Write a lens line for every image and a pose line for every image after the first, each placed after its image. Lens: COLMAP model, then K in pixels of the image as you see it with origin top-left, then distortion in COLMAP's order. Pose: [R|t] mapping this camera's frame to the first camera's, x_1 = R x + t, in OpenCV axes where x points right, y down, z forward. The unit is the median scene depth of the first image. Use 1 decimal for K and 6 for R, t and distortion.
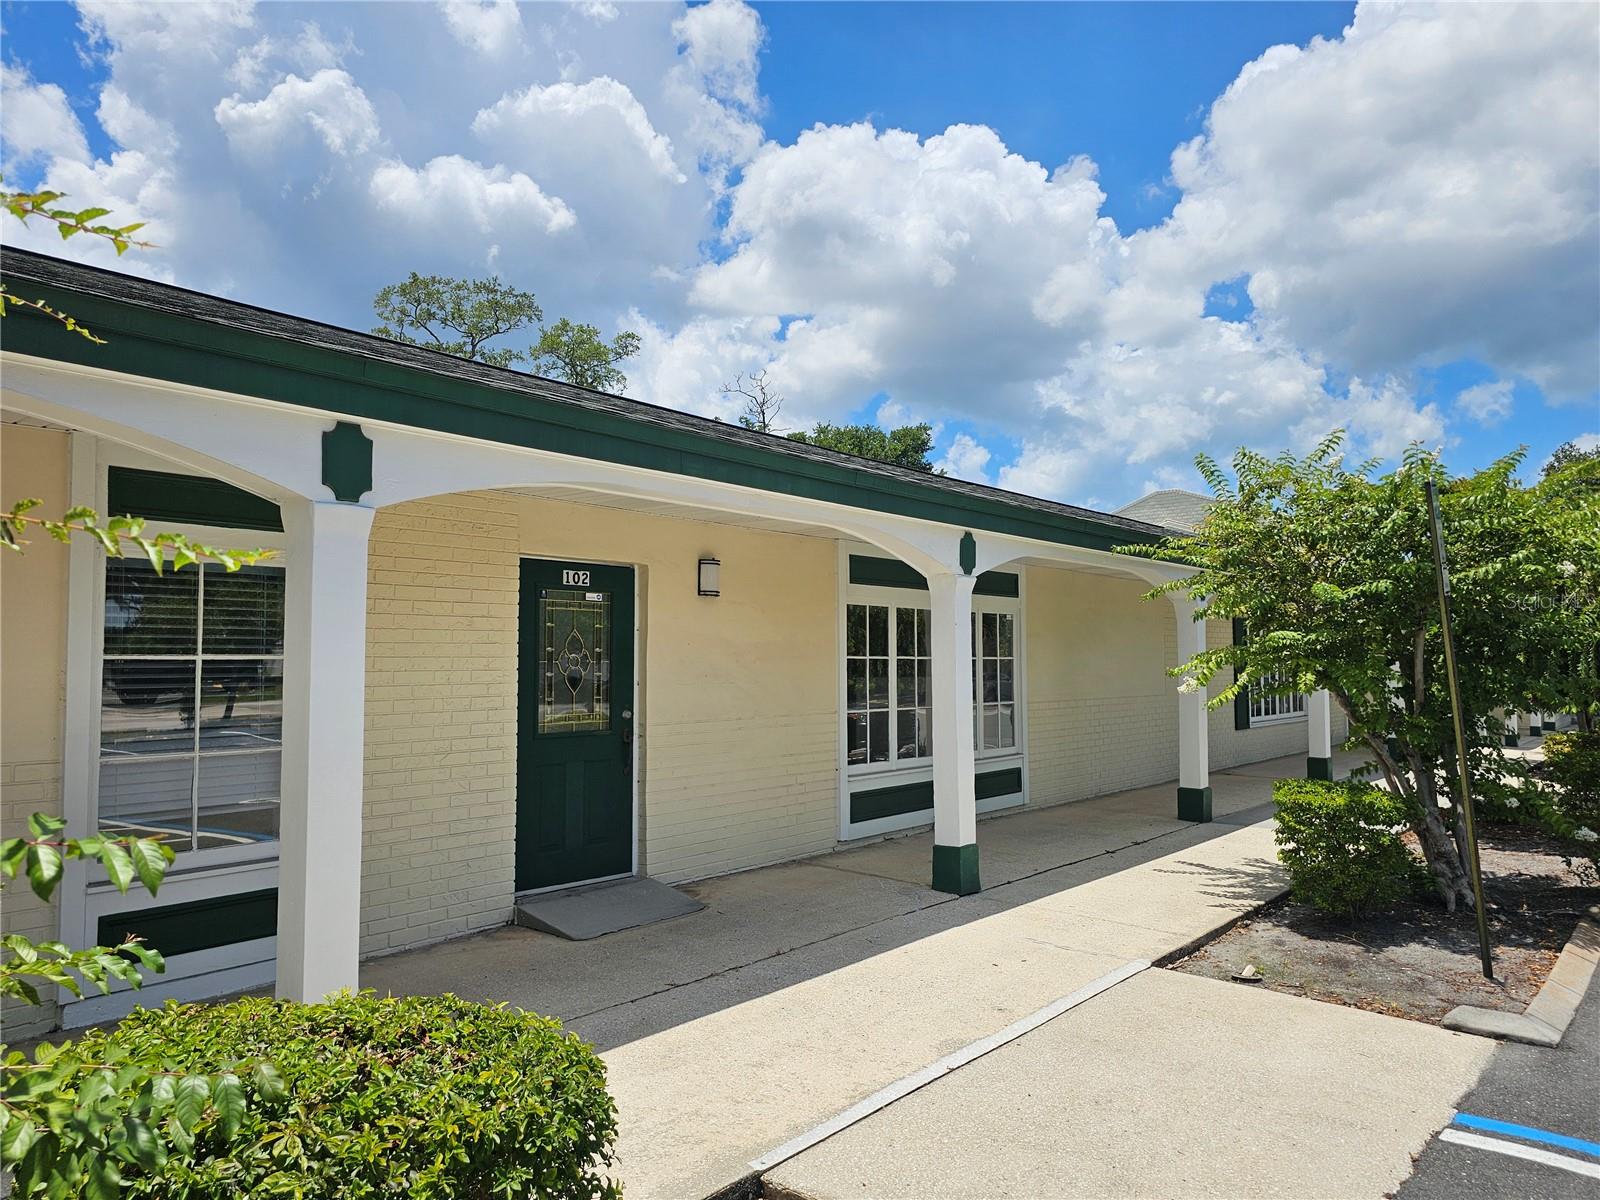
lens RADIAL K [[1075.0, 0, 801.1], [0, 1075.0, 599.9], [0, 0, 1]] dist [0.034364, -0.005170]
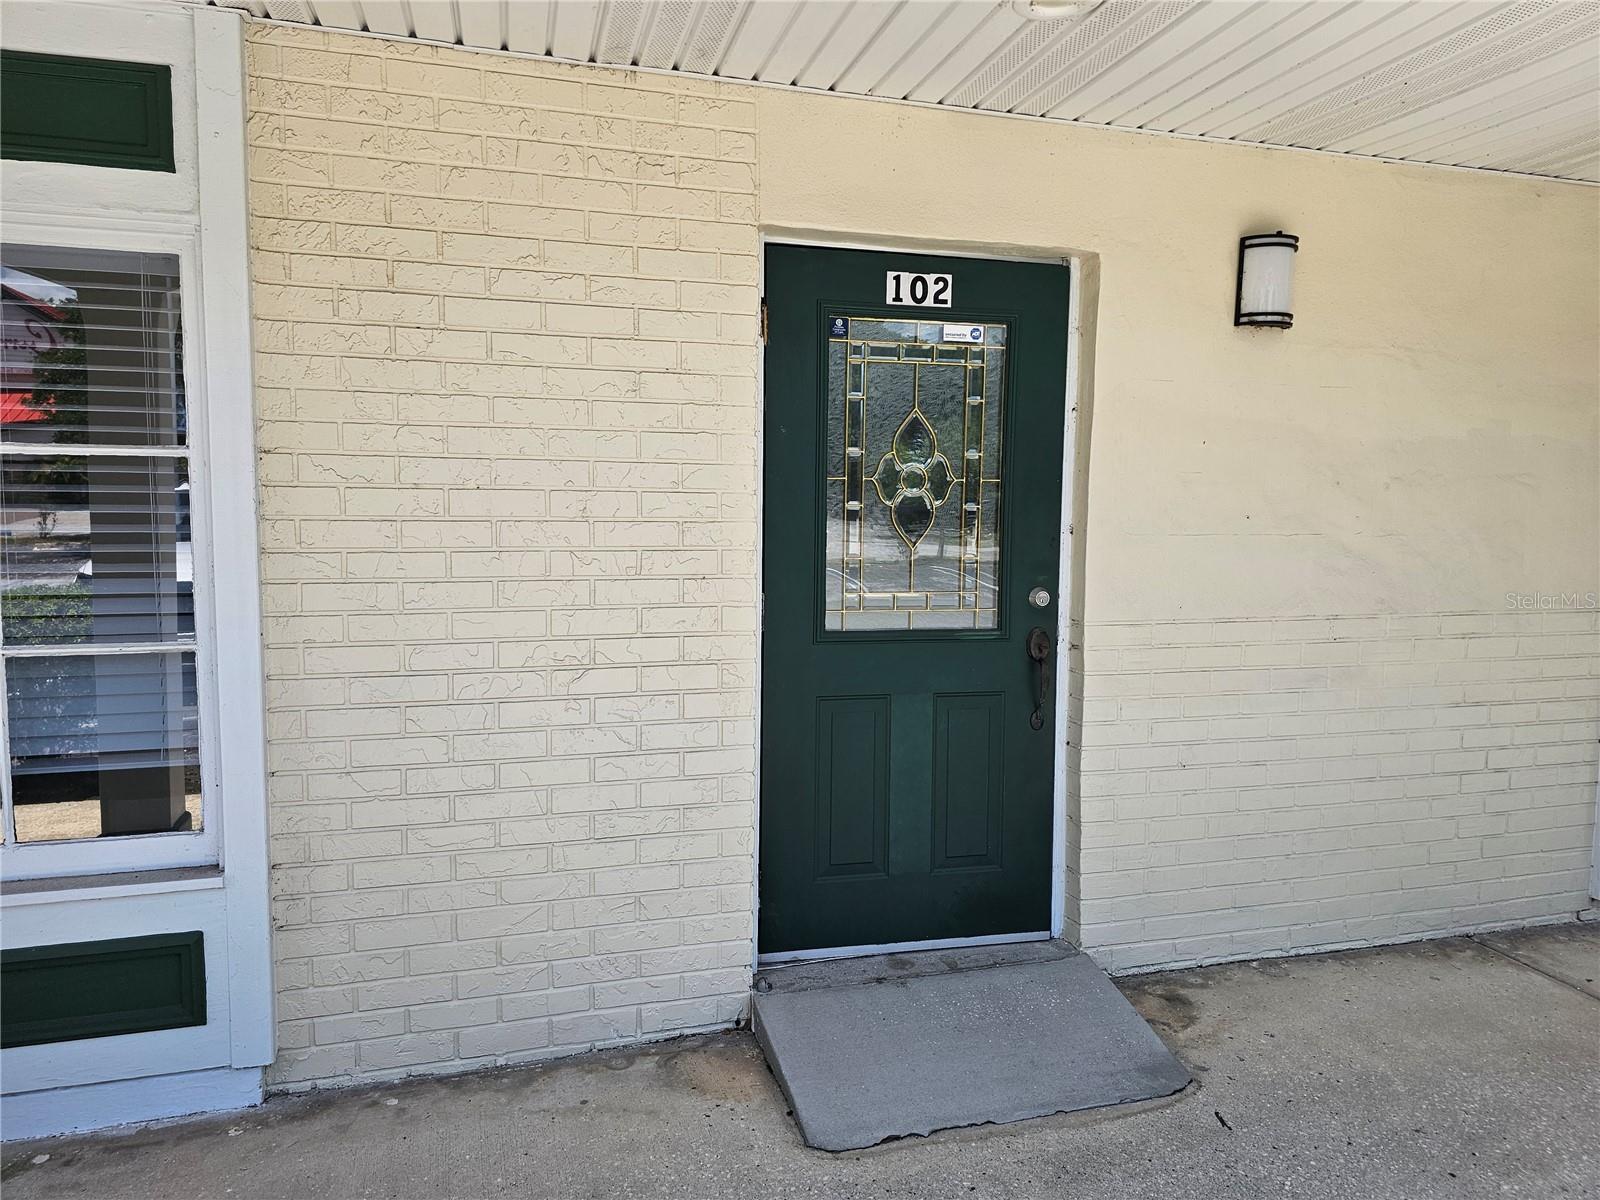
lens RADIAL K [[1075.0, 0, 791.0], [0, 1075.0, 598.2], [0, 0, 1]] dist [0.034364, -0.005170]
pose [[0.833482, 0.057500, -0.549546, -0.000860], [0.020319, 0.990708, 0.134478, 0.050049], [0.552172, -0.123251, 0.824570, 0.651932]]
